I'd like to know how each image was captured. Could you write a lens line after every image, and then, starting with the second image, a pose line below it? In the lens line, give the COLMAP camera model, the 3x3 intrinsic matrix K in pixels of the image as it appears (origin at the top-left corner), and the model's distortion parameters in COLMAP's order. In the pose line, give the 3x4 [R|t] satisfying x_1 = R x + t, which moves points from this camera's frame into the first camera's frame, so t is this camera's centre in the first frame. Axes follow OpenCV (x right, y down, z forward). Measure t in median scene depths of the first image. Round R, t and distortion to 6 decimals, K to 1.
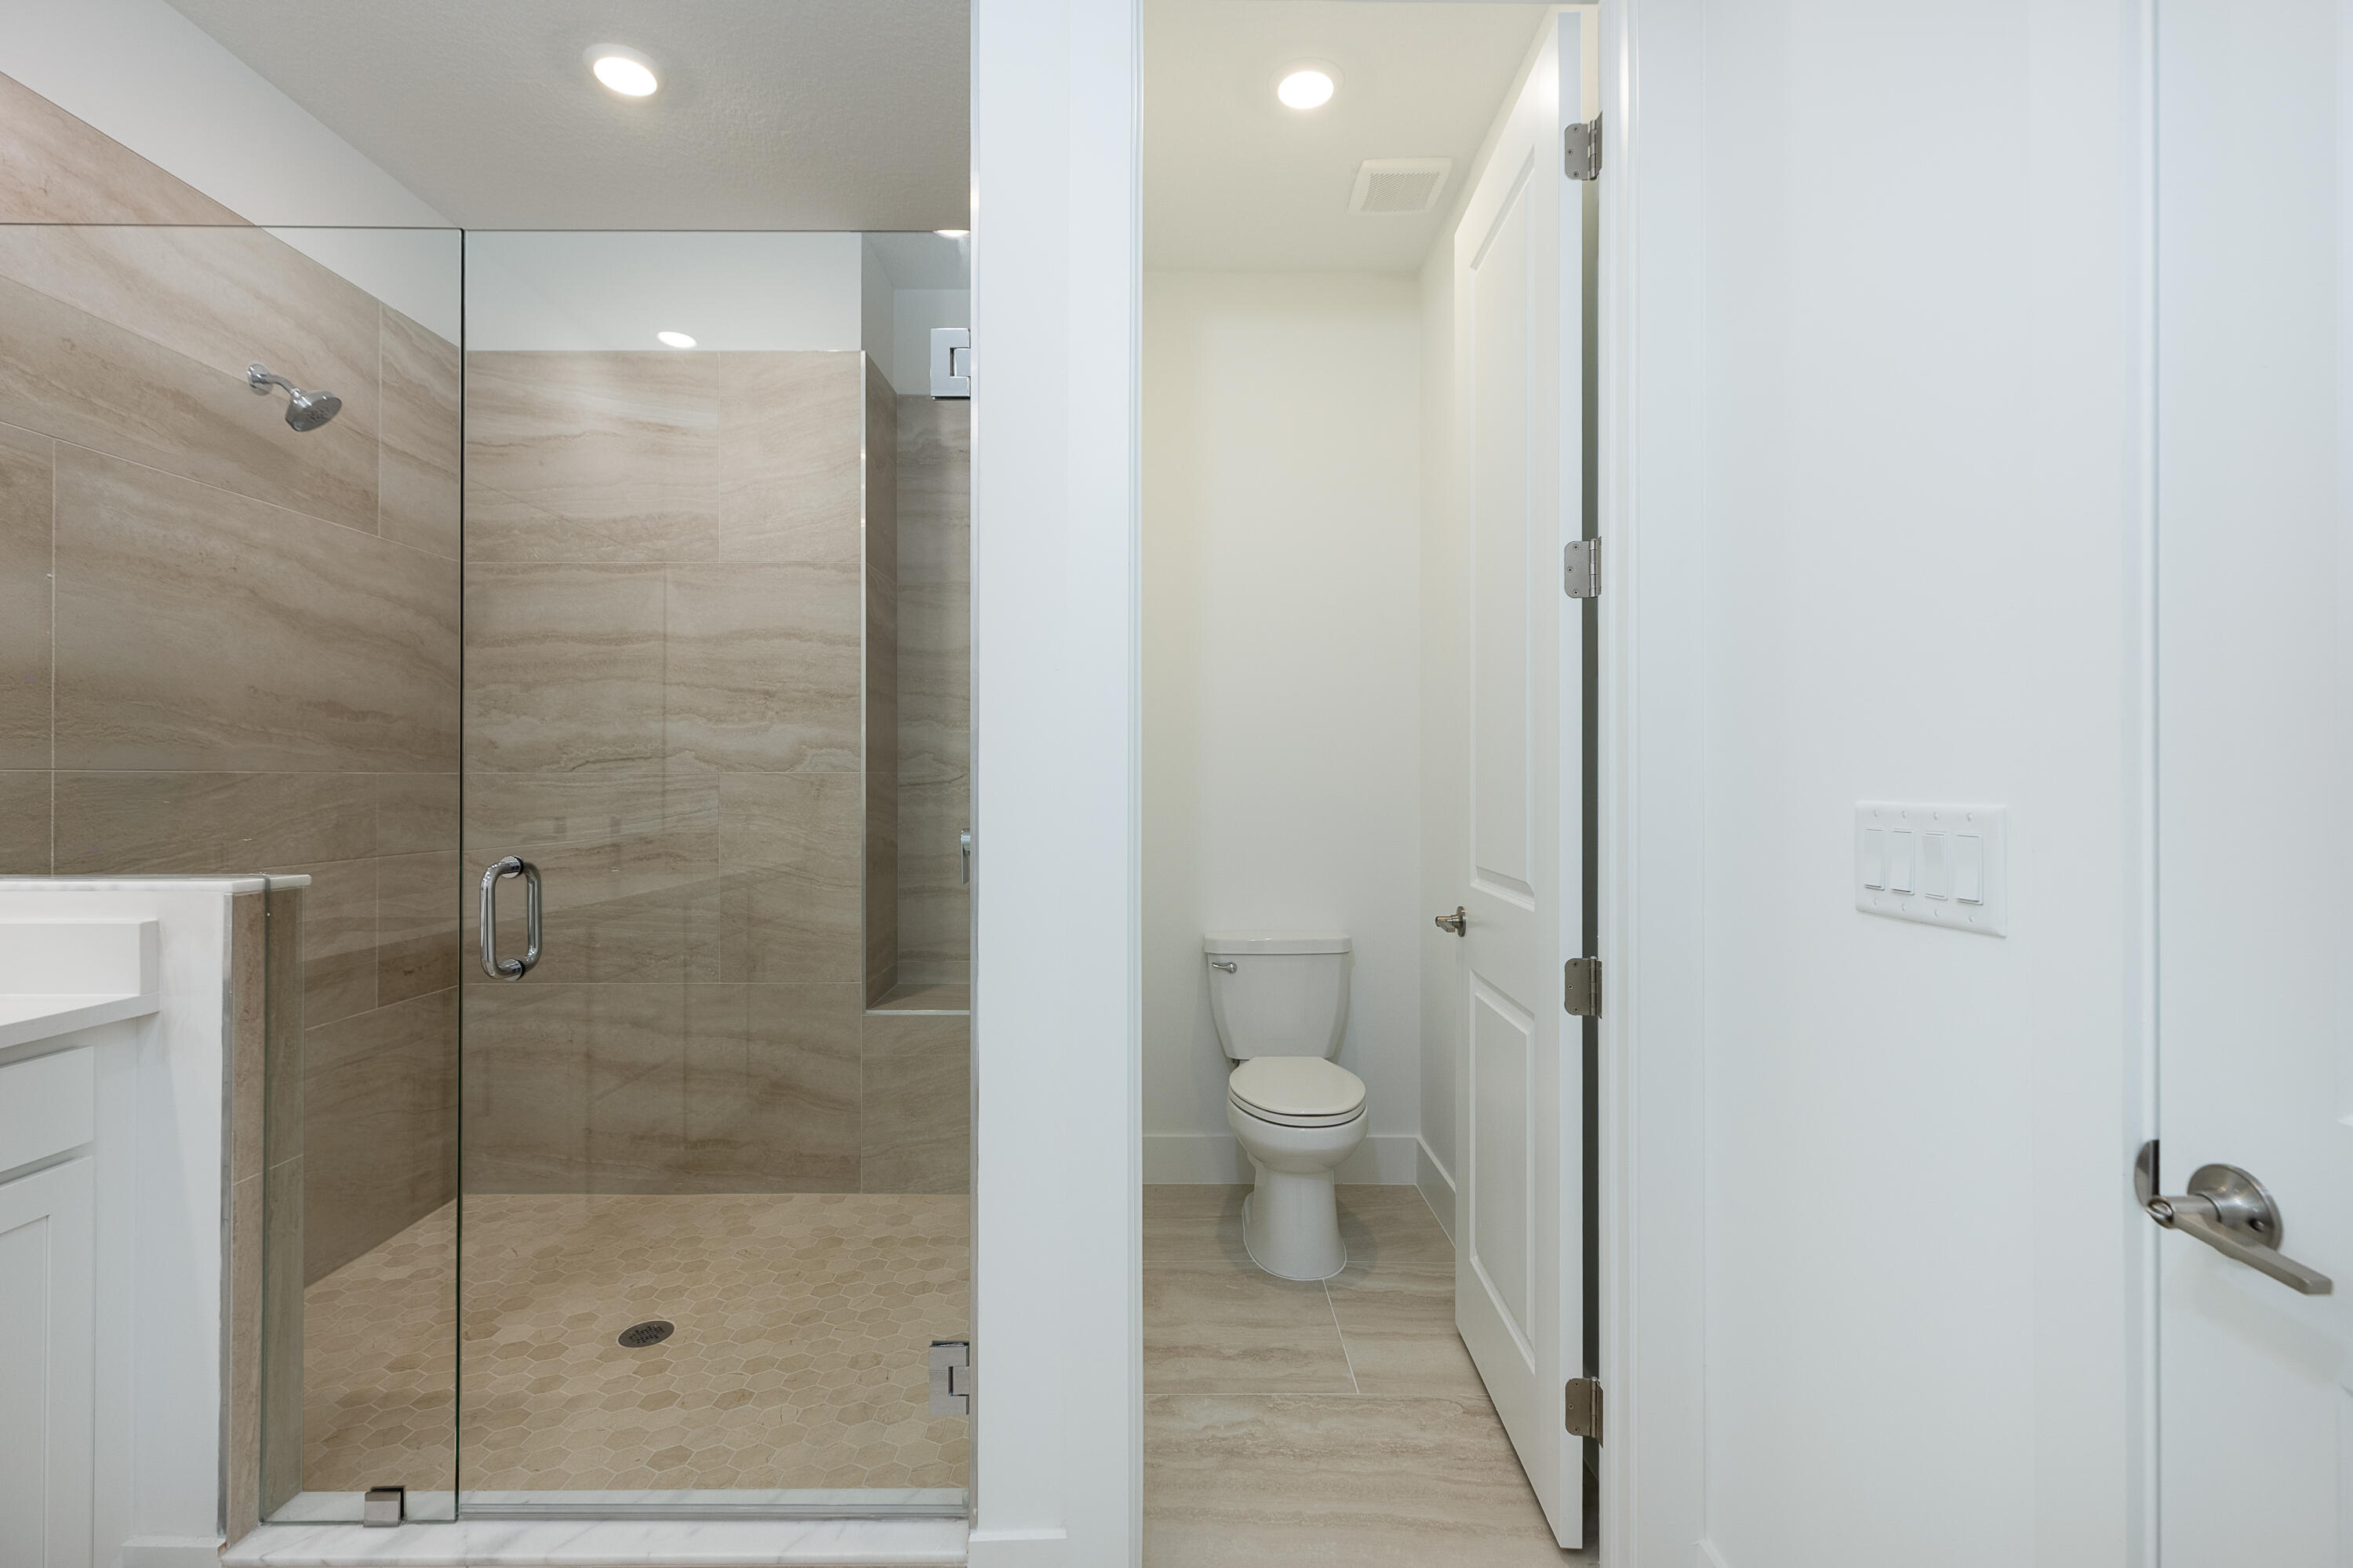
lens RADIAL K [[1057.1, 0, 1179.1], [0, 1057.1, 795.5], [0, 0, 1]] dist [-0.000885, -0.000748]
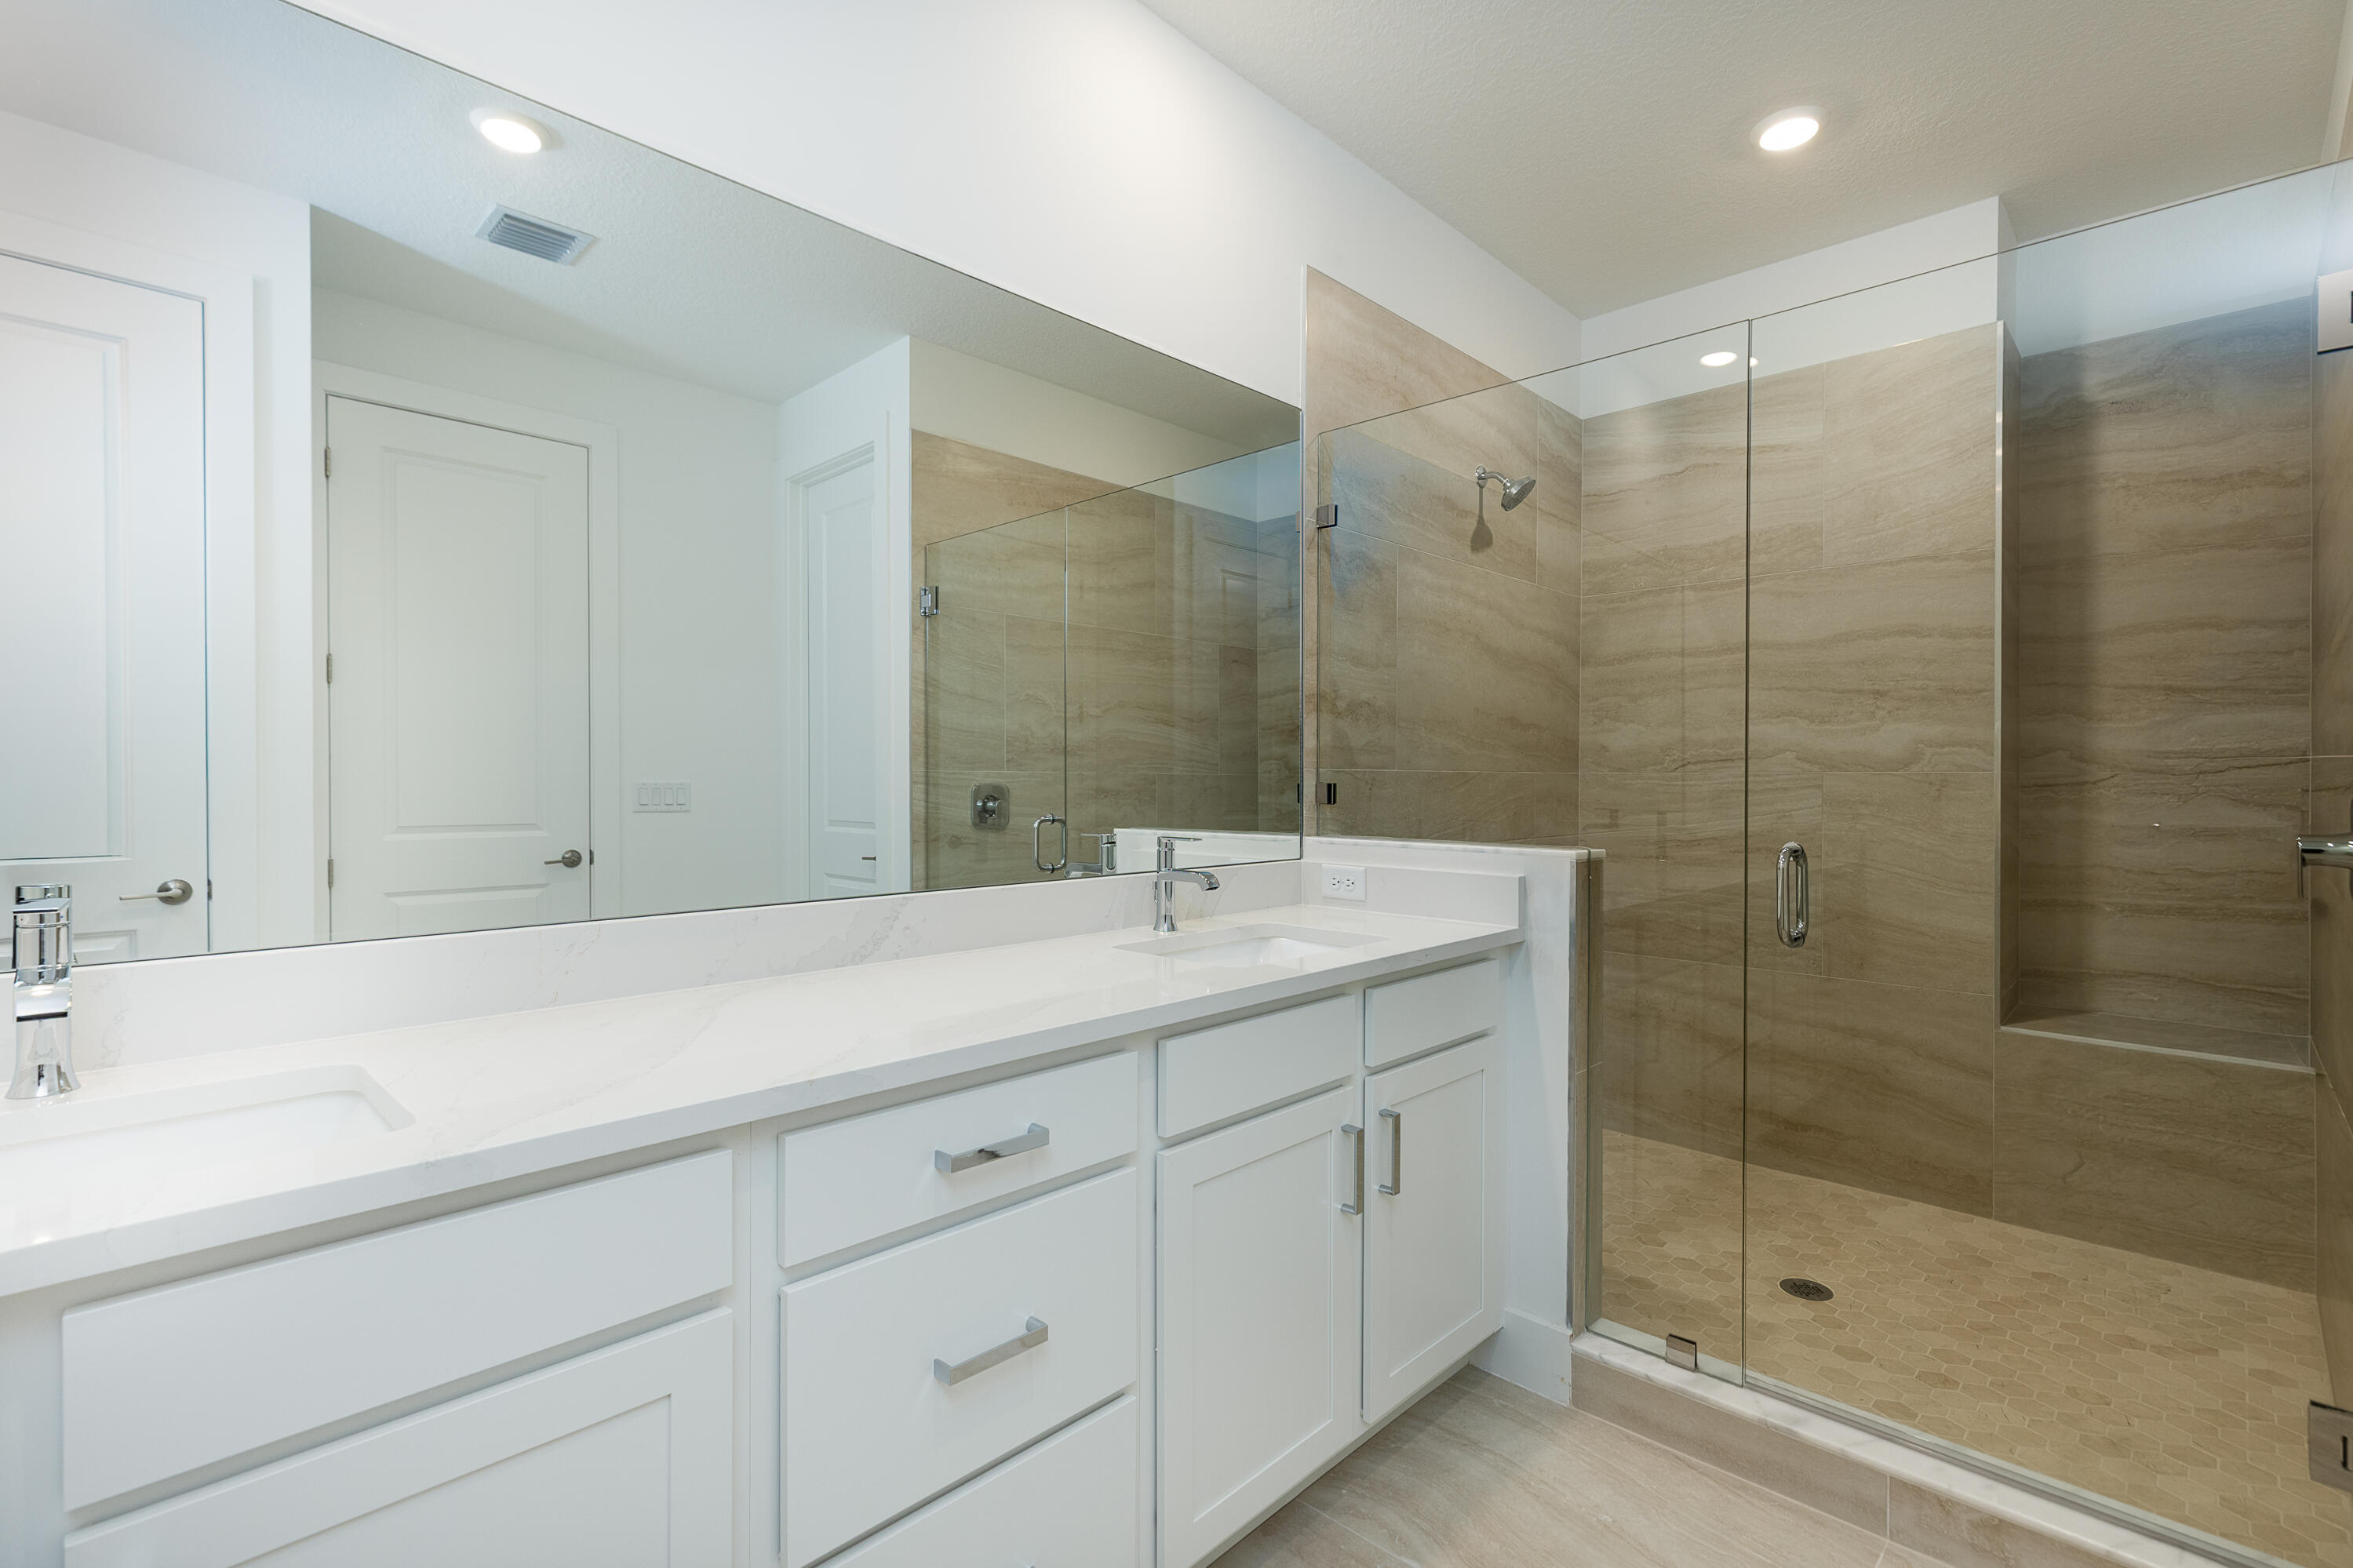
lens RADIAL K [[1056.9, 0, 1179.1], [0, 1056.9, 795.5], [0, 0, 1]] dist [-0.000885, -0.000748]
pose [[0.718547, 0.014311, -0.695331, -0.171543], [-0.015756, 0.999867, 0.004296, 0.006507], [0.695300, 0.007869, 0.718677, -0.179234]]
